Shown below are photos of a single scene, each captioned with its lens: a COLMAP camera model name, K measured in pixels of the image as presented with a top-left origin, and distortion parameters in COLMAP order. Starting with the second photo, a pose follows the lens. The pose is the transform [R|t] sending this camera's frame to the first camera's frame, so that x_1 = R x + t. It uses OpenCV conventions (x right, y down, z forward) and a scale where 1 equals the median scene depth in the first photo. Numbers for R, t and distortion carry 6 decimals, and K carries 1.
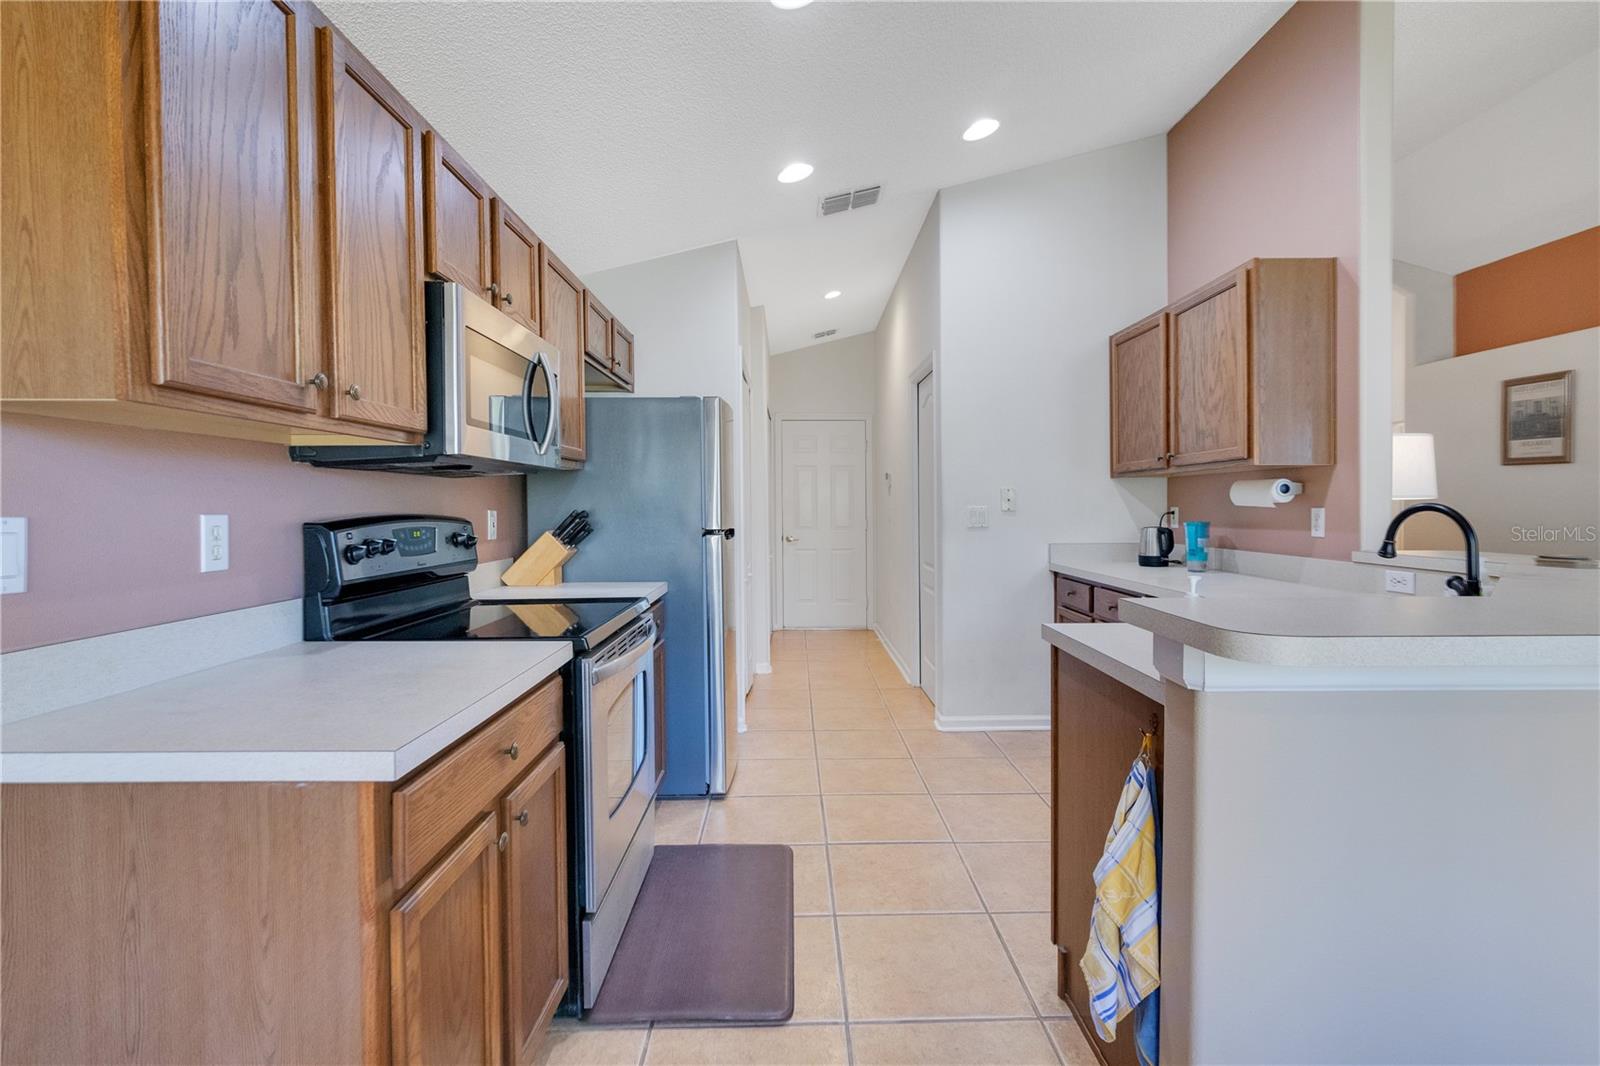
lens RADIAL K [[715.1, 0, 800.0], [0, 715.1, 533.0], [0, 0, 1]] dist [0.000696, 0.000000]
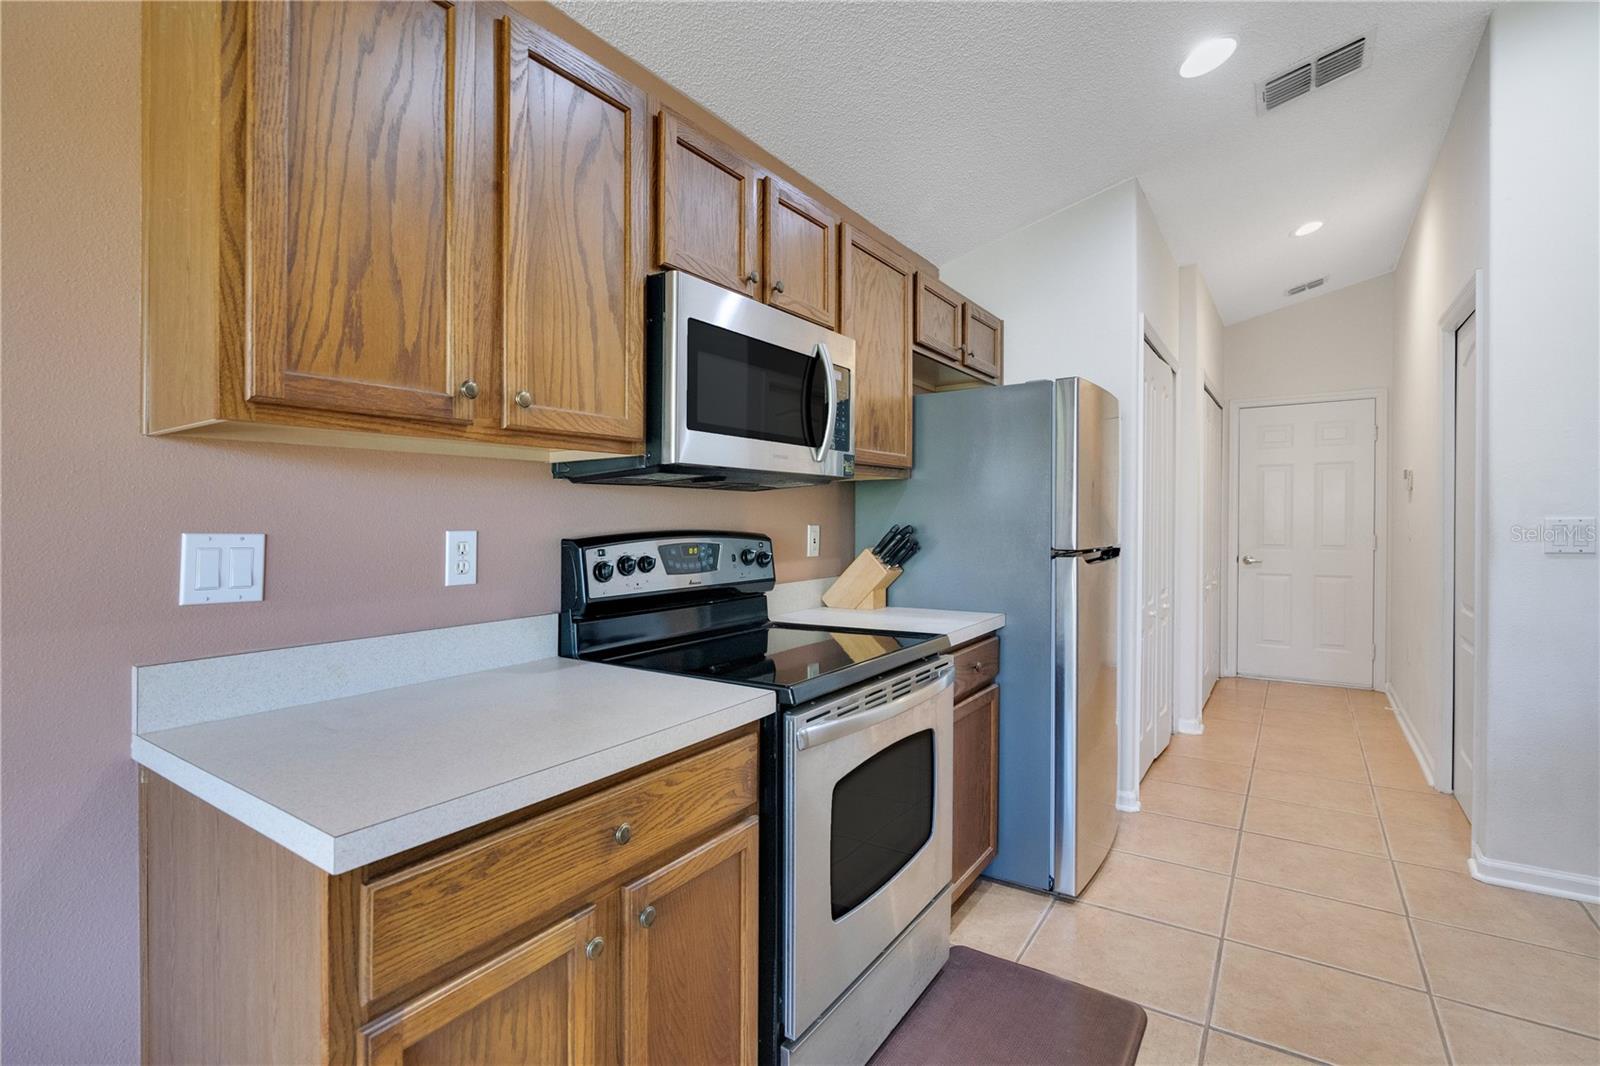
lens RADIAL K [[721.3, 0, 805.4], [0, 721.3, 541.5], [0, 0, 1]] dist [-0.004837, -0.000564]
pose [[0.818468, 0.013452, -0.574394, 0.121791], [-0.016959, 0.999856, -0.000749, -0.010978], [0.574301, 0.010354, 0.818578, 0.258962]]
